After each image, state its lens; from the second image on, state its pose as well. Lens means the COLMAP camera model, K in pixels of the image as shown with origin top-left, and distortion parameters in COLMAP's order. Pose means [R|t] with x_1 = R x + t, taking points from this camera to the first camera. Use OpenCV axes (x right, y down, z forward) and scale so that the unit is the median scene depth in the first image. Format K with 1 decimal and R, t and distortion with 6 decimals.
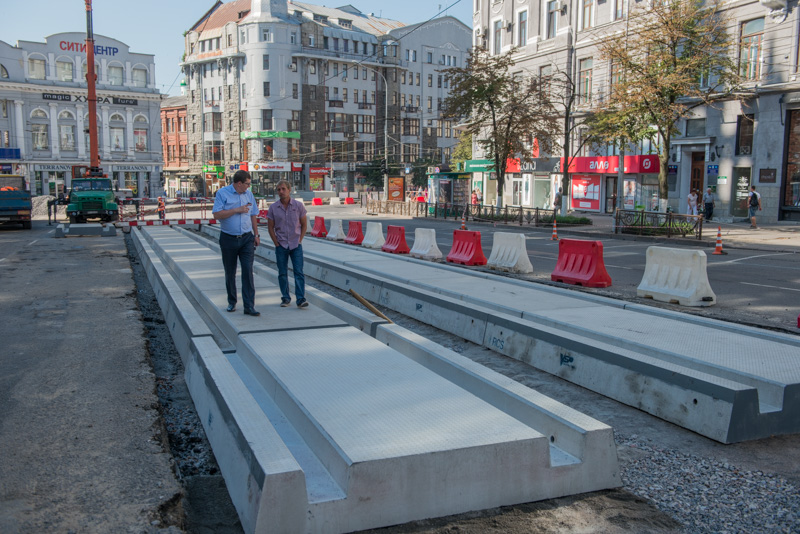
lens RADIAL K [[750.5, 0, 400.0], [0, 750.5, 267.0], [0, 0, 1]] dist [0.018372, 0.007748]
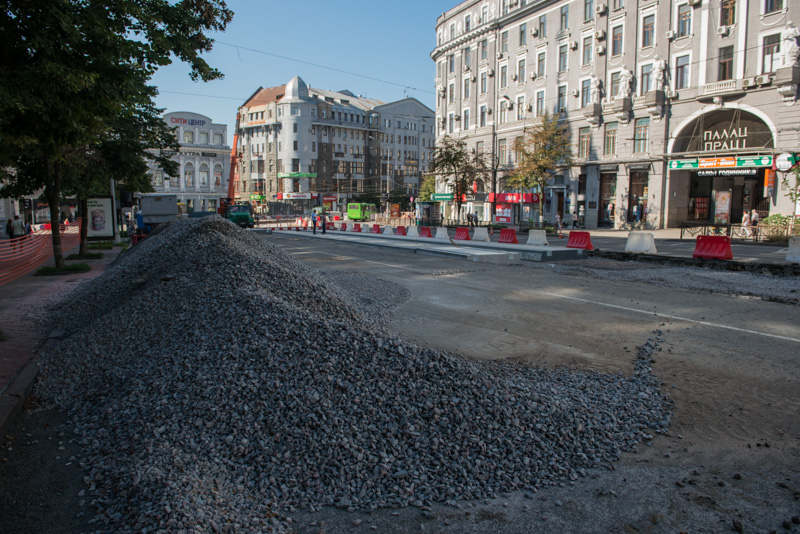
lens RADIAL K [[557.7, 0, 400.0], [0, 557.7, 267.0], [0, 0, 1]] dist [-0.052652, 0.002352]
pose [[0.997693, -0.005139, 0.067689, -0.041938], [0.005268, 0.999985, -0.001730, 0.014794], [-0.067679, 0.002083, 0.997705, -0.145680]]
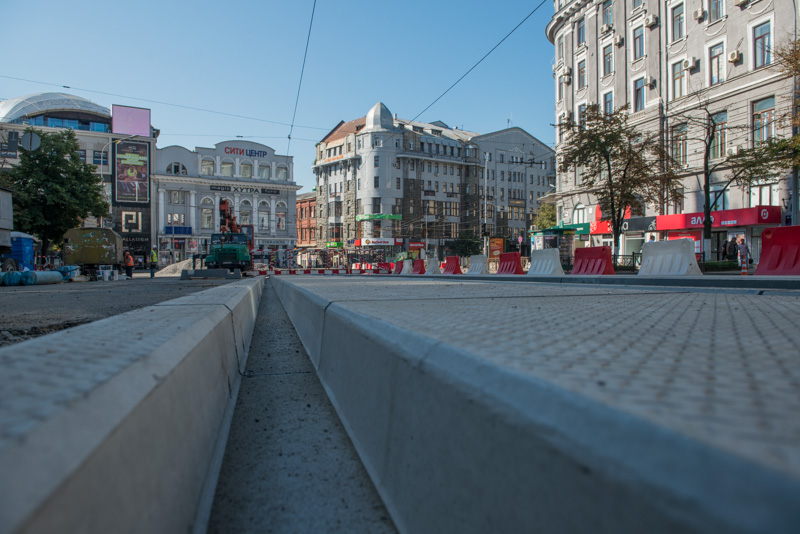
lens RADIAL K [[544.2, 0, 400.0], [0, 544.2, 267.0], [0, 0, 1]] dist [-0.051119, -0.001303]
pose [[0.992853, -0.002140, -0.119322, -0.026390], [-0.010268, 0.994600, -0.103273, 0.003940], [0.118899, 0.103760, 0.987470, 0.098708]]
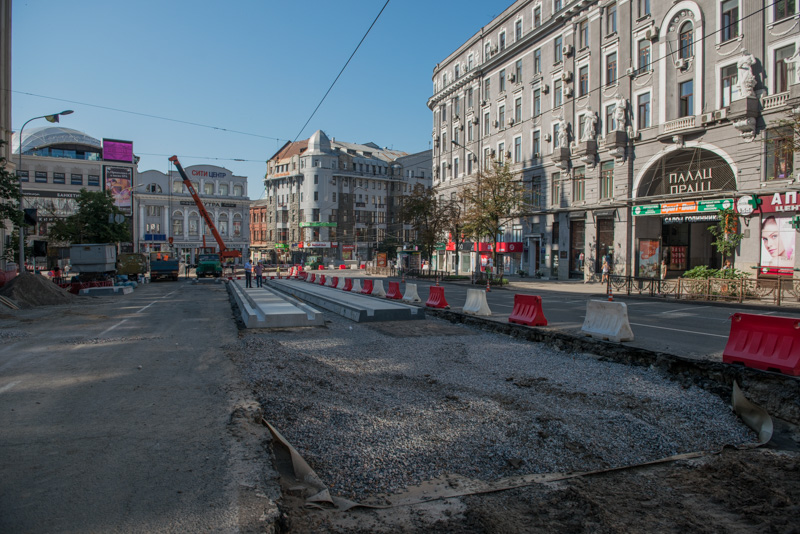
lens RADIAL K [[544.2, 0, 400.0], [0, 544.2, 267.0], [0, 0, 1]] dist [-0.051119, -0.001303]
pose [[0.999279, 0.004839, -0.037667, 0.042164], [-0.008107, 0.996166, -0.087106, 0.009994], [0.037101, 0.087349, 0.995487, -0.116822]]
